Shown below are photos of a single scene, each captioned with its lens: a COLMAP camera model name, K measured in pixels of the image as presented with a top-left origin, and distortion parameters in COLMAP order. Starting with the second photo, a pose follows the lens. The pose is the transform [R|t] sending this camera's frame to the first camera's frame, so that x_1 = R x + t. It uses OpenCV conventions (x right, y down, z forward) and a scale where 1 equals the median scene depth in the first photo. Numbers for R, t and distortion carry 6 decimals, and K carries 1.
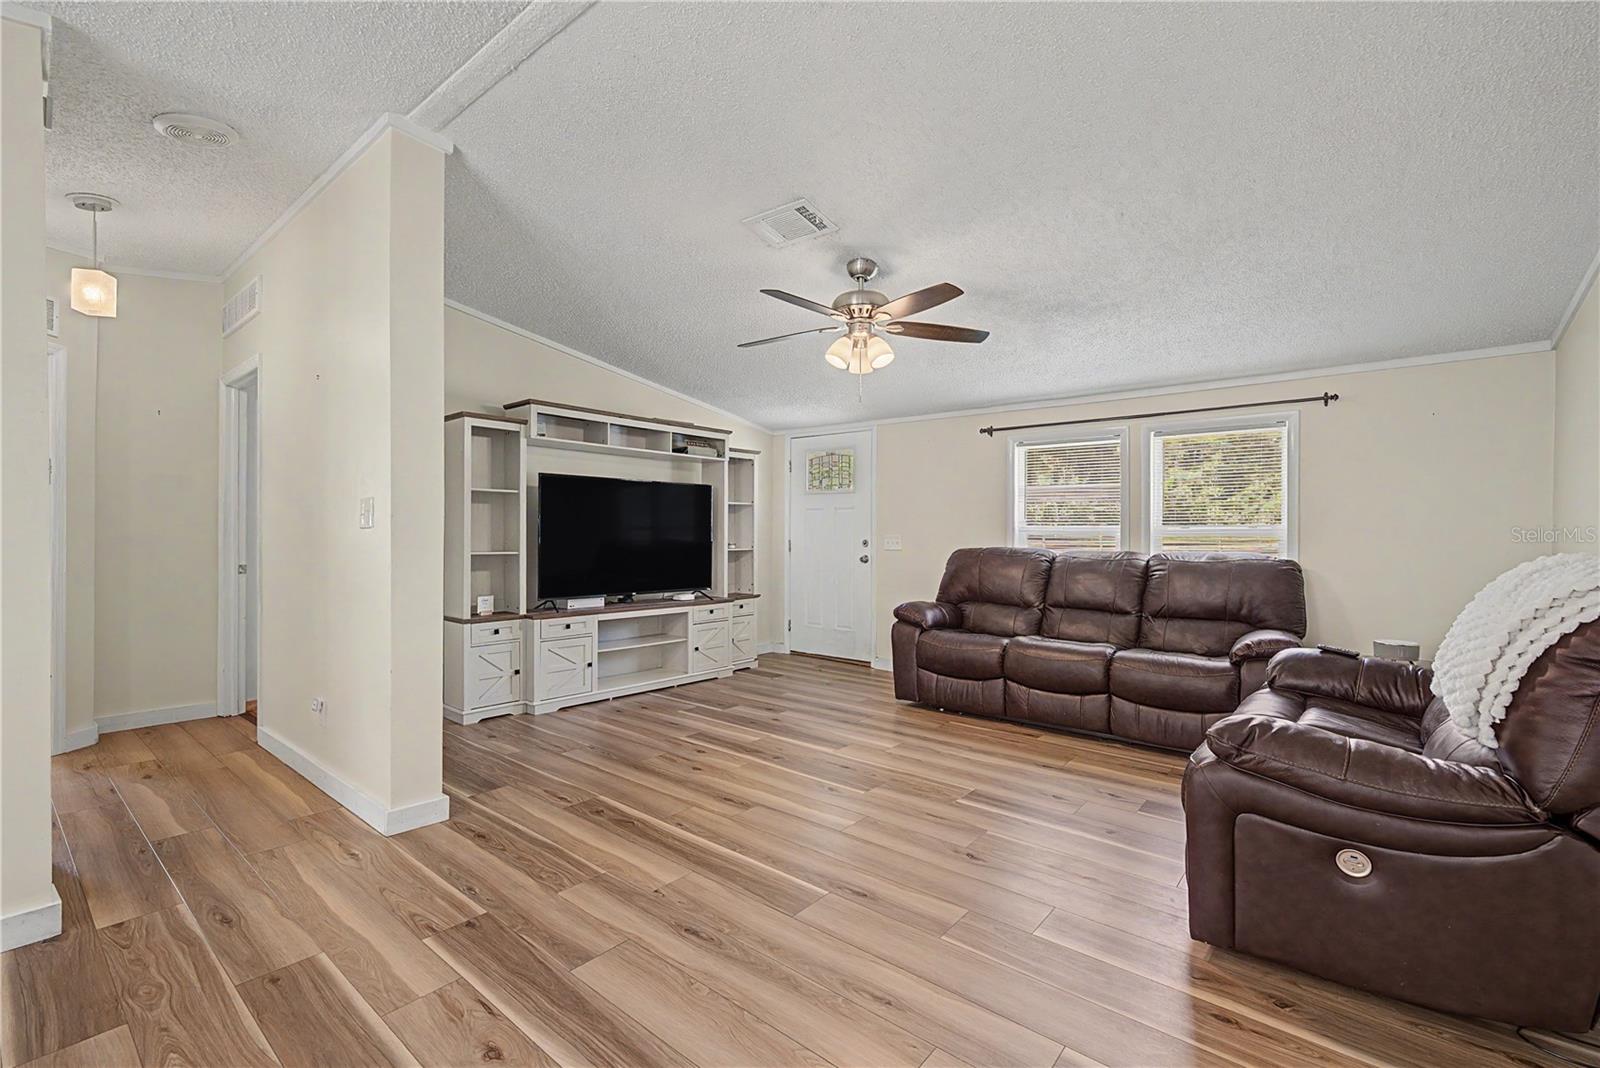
lens RADIAL K [[698.9, 0, 795.0], [0, 698.9, 537.5], [0, 0, 1]] dist [-0.001776, 0.000625]
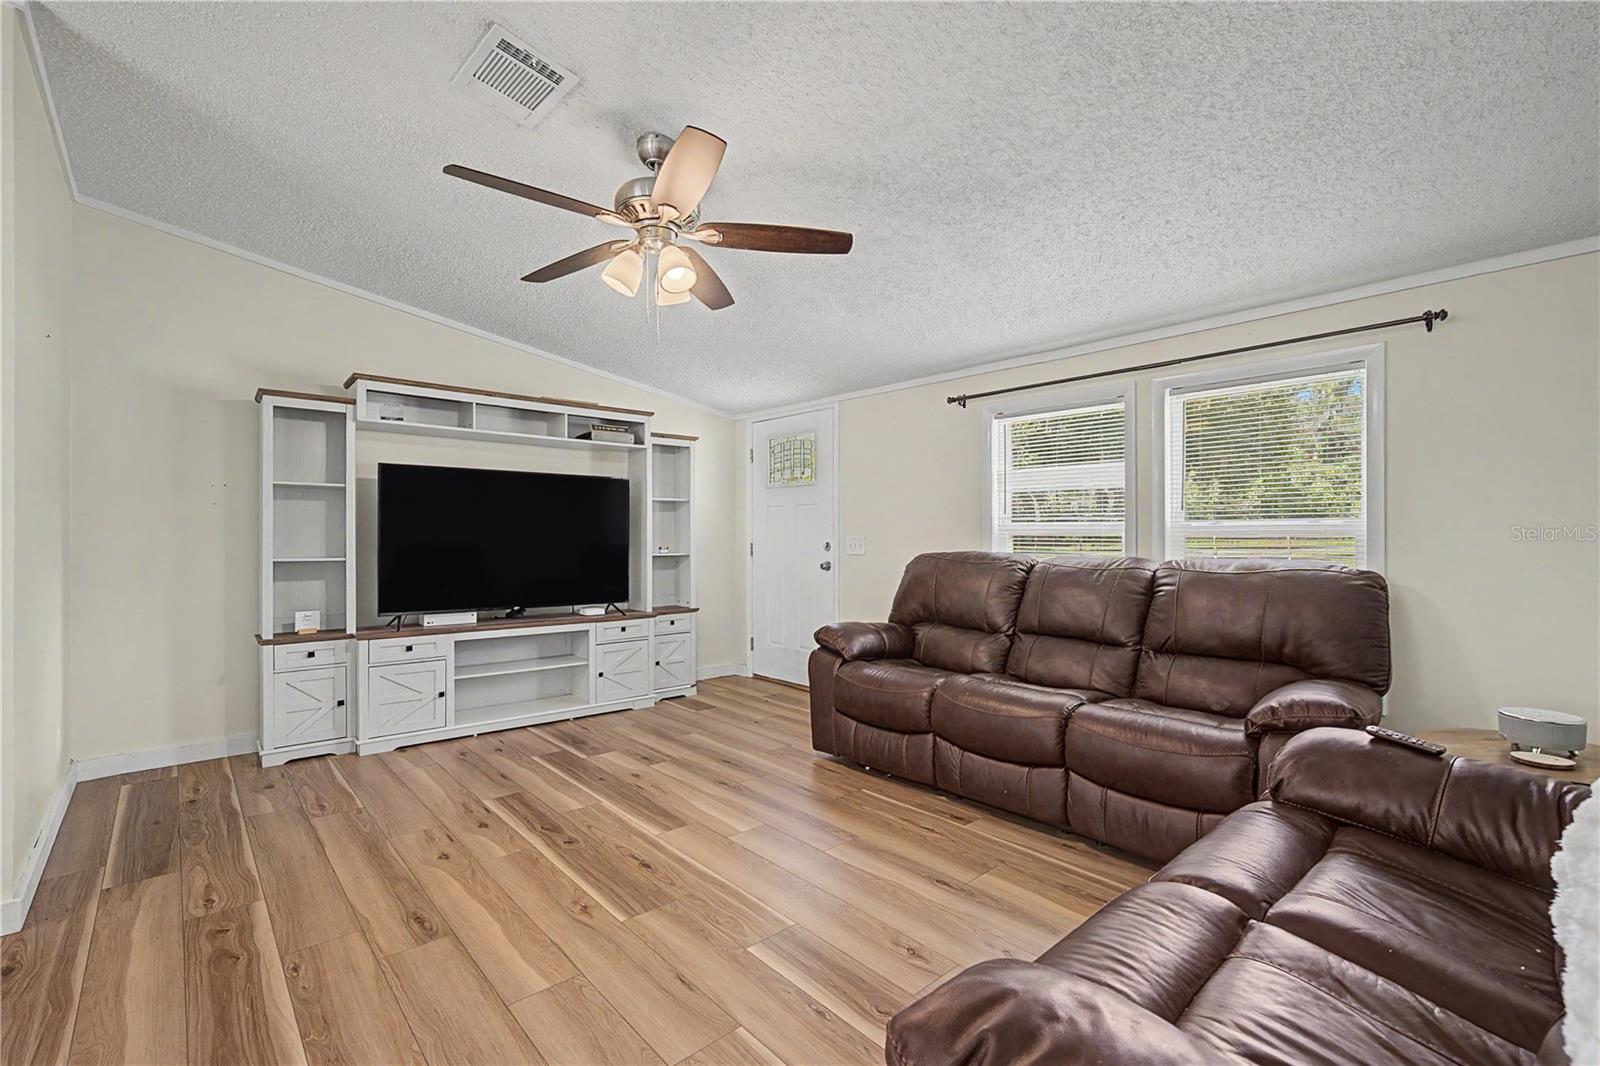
lens RADIAL K [[698.9, 0, 797.5], [0, 698.9, 542.5], [0, 0, 1]] dist [-0.001776, 0.000625]
pose [[0.989261, -0.003381, -0.146121, 0.271259], [0.003690, 0.999991, 0.001843, 0.002573], [0.146114, -0.002362, 0.989265, 0.271784]]
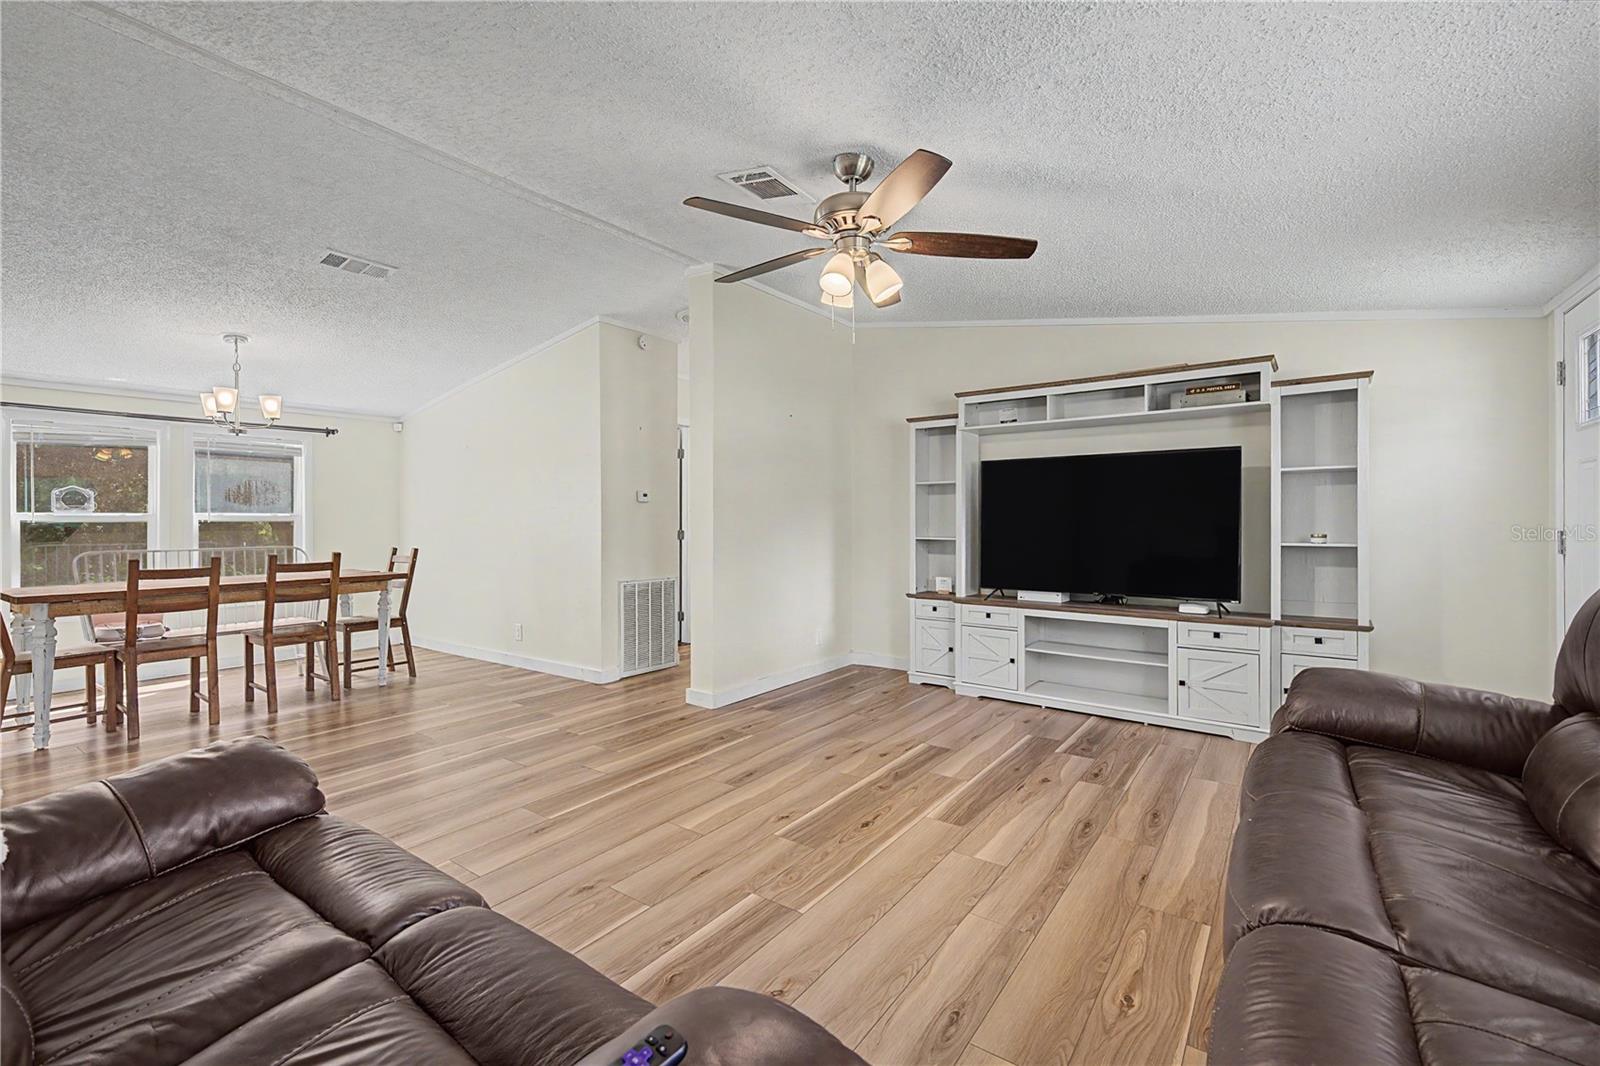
lens RADIAL K [[698.9, 0, 797.2], [0, 698.9, 524.2], [0, 0, 1]] dist [-0.001776, 0.000625]
pose [[0.061477, -0.001654, -0.998107, 0.686723], [-0.003125, 0.999993, -0.001849, 0.002728], [0.998104, 0.003233, 0.061471, 0.728398]]
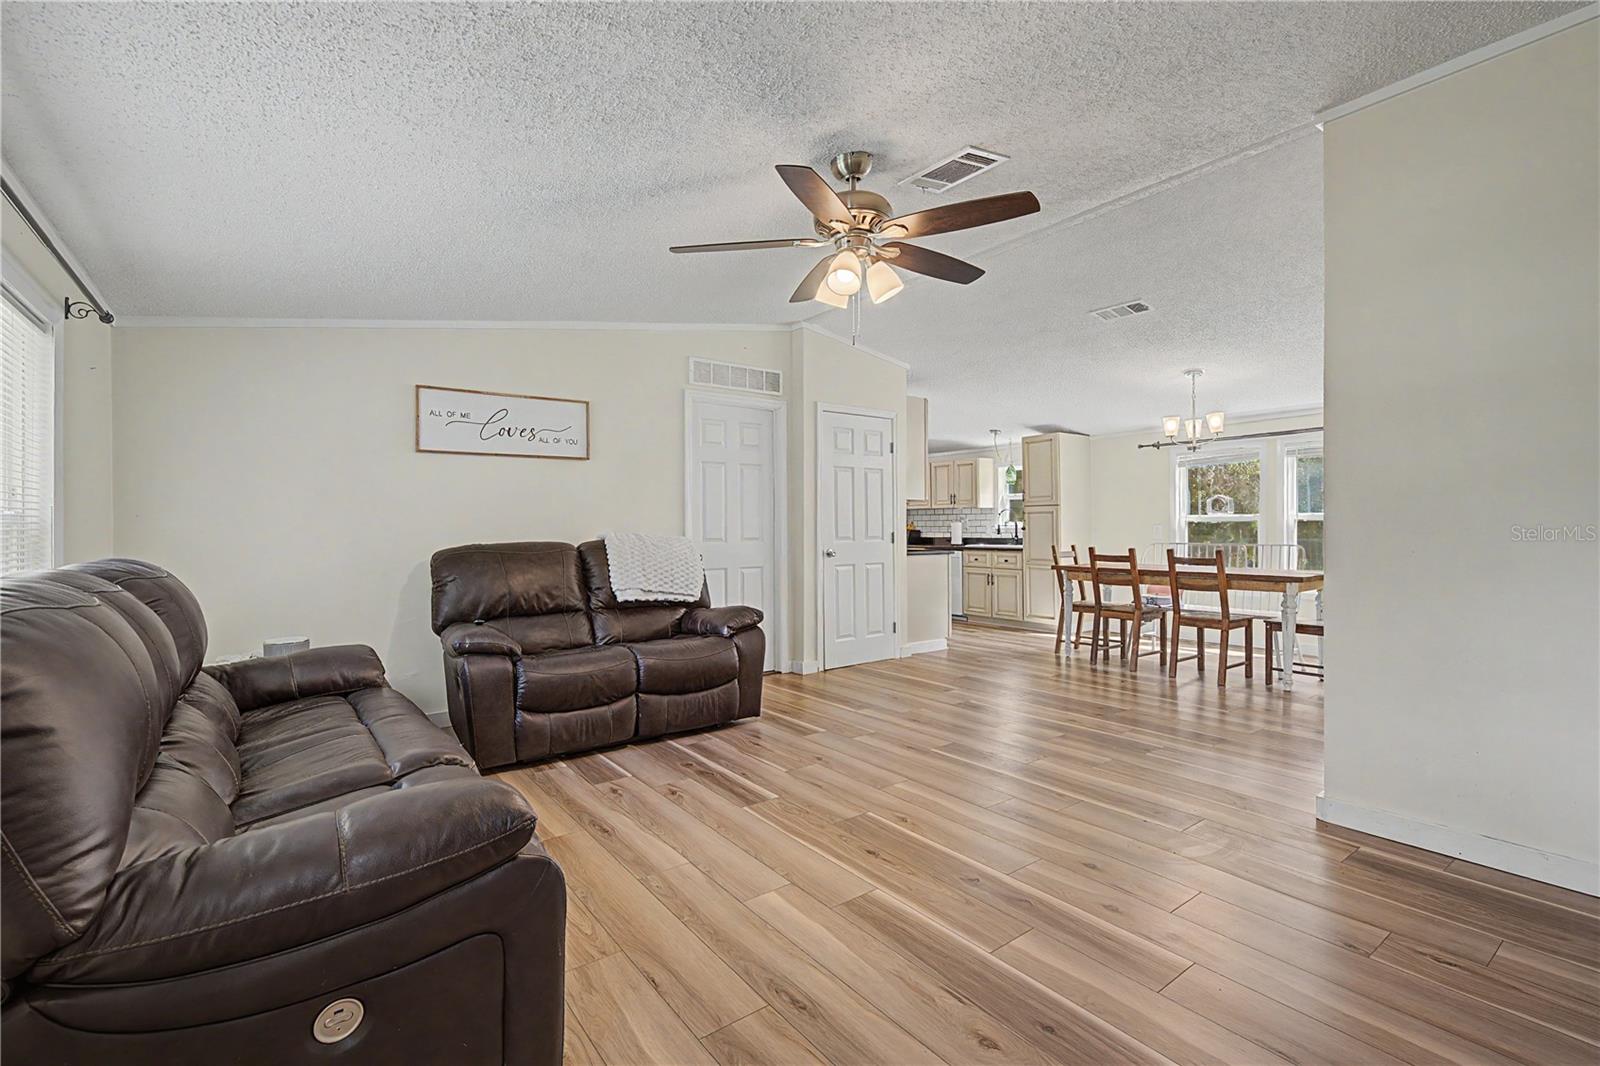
lens RADIAL K [[698.9, 0, 784.9], [0, 698.9, 527.4], [0, 0, 1]] dist [-0.001776, 0.000625]
pose [[-0.967574, 0.001691, 0.252582, -0.018997], [0.004900, 0.999915, 0.012077, -0.010098], [-0.252540, 0.012923, -0.967500, 1.417394]]
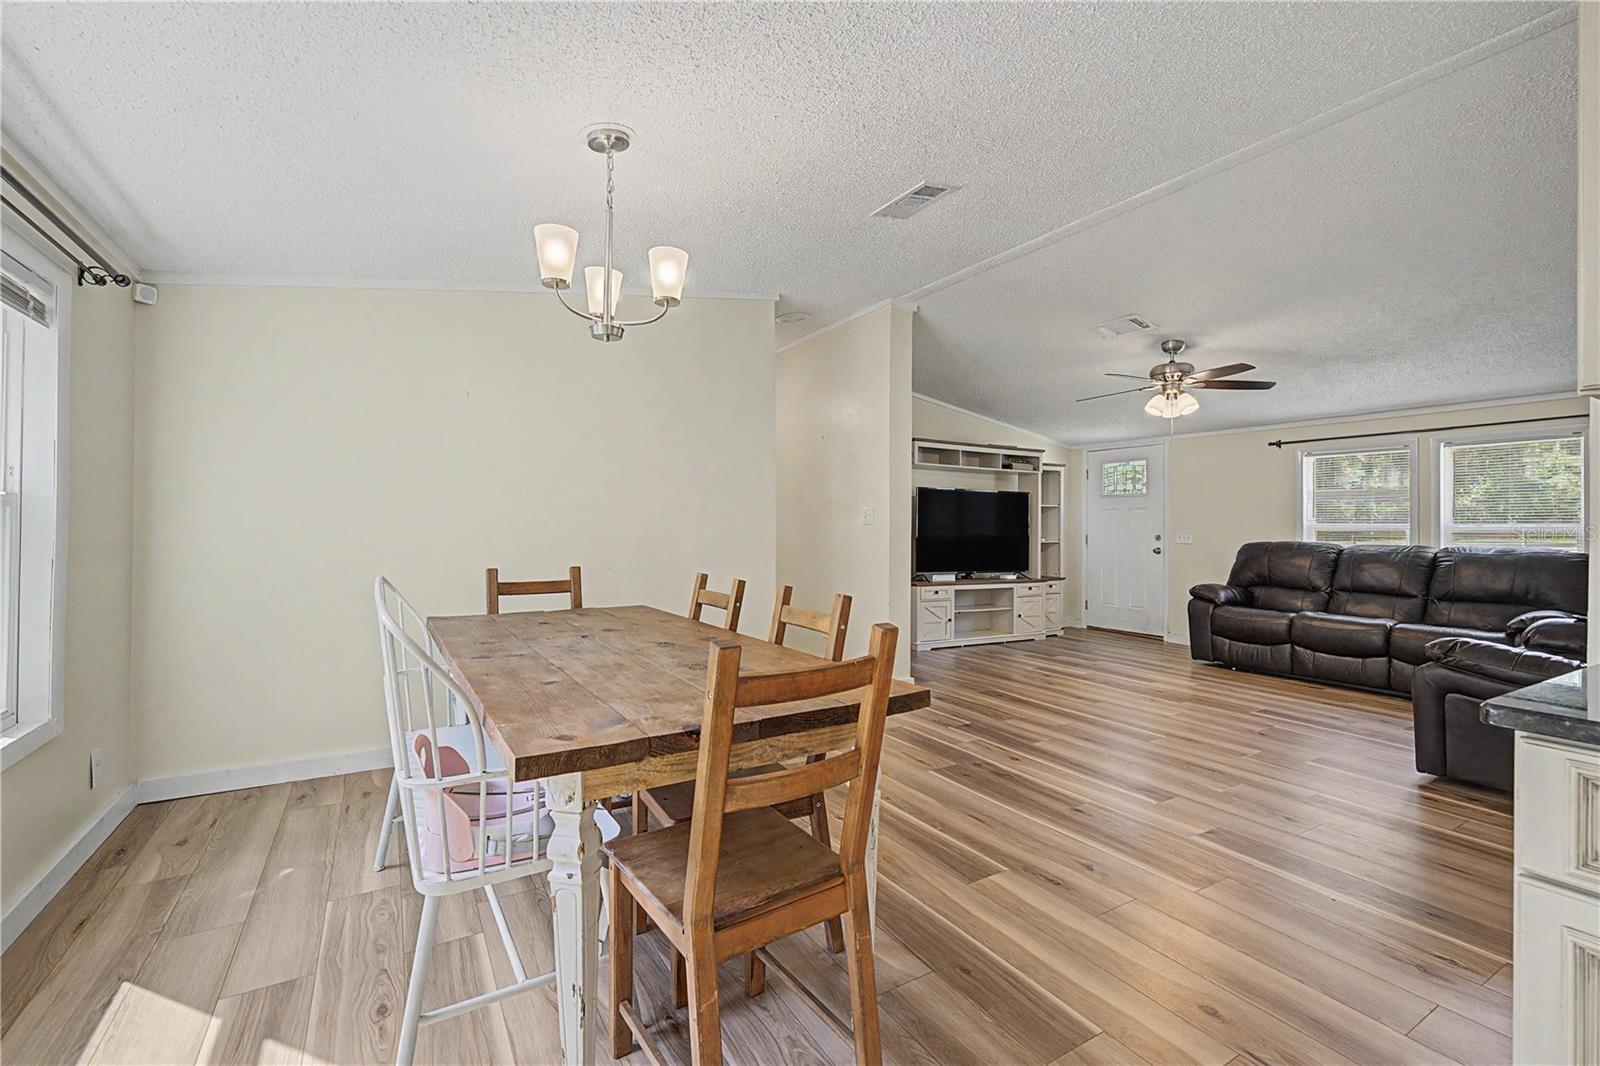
lens RADIAL K [[698.9, 0, 793.1], [0, 698.9, 523.5], [0, 0, 1]] dist [-0.001776, 0.000625]
pose [[0.942598, 0.001347, -0.333928, -0.132155], [-0.006652, 0.999869, -0.014743, 0.008129], [0.333864, 0.016118, 0.942483, -0.507377]]
